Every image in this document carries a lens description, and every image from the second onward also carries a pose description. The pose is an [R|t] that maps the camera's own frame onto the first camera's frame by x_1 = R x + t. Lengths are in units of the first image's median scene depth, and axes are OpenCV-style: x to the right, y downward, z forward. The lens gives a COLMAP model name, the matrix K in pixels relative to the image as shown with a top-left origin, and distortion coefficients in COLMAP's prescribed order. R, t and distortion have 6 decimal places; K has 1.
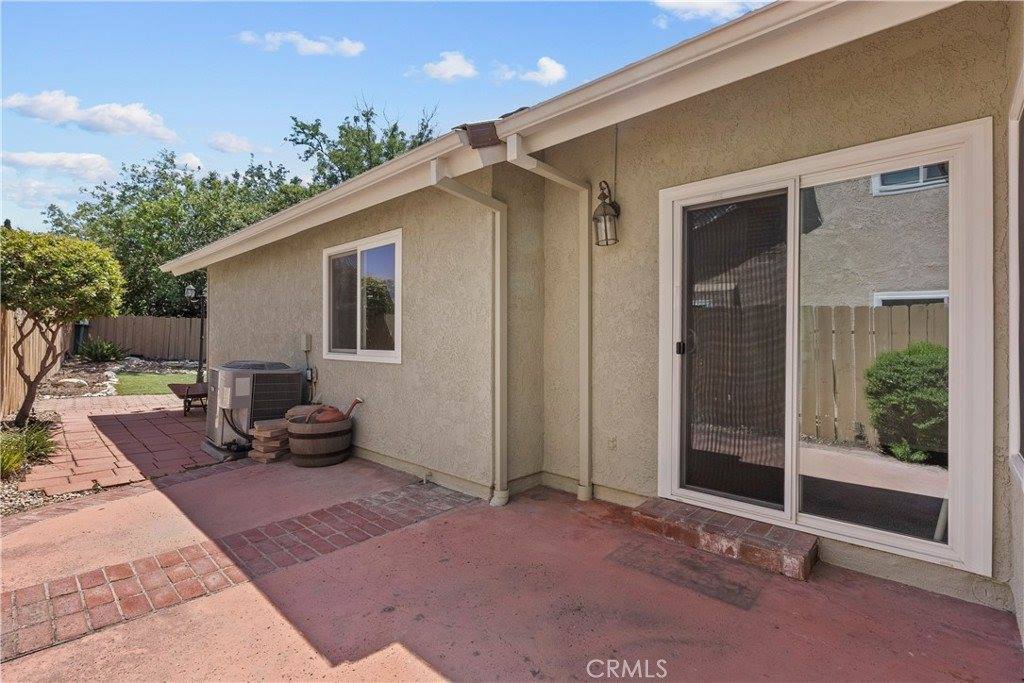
lens RADIAL K [[470.0, 0, 513.7], [0, 470.0, 340.3], [0, 0, 1]] dist [-0.004198, 0.001828]
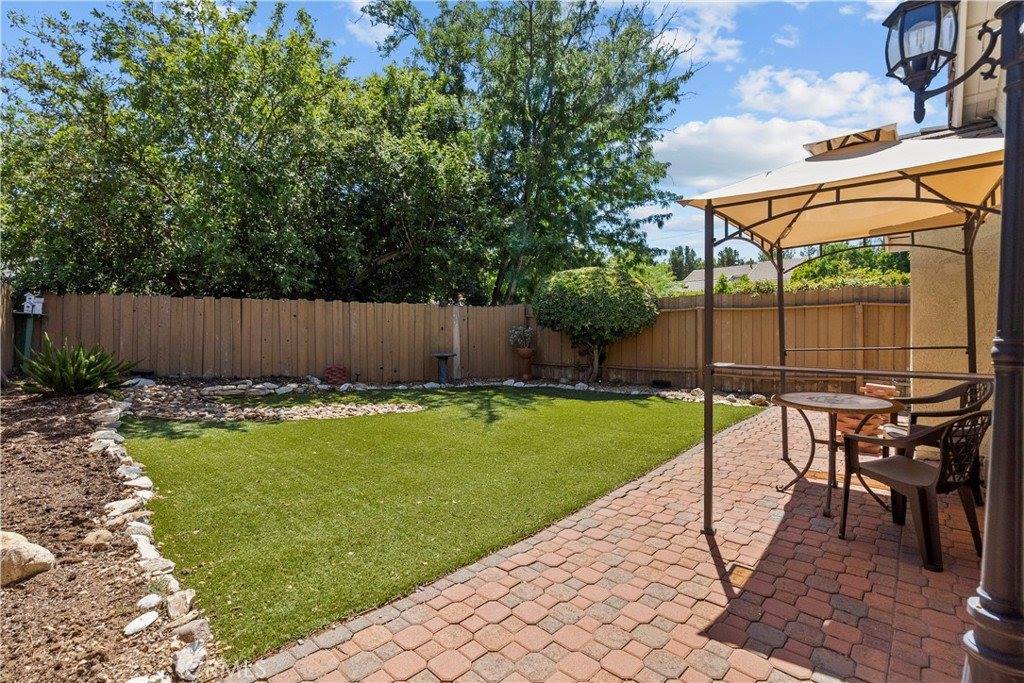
lens RADIAL K [[470.0, 0, 510.6], [0, 470.0, 341.0], [0, 0, 1]] dist [-0.004198, 0.001828]
pose [[0.998773, -0.021130, 0.044784, -0.429982], [0.020079, 0.999515, 0.023810, -0.006379], [-0.045266, -0.022882, 0.998713, 0.476053]]
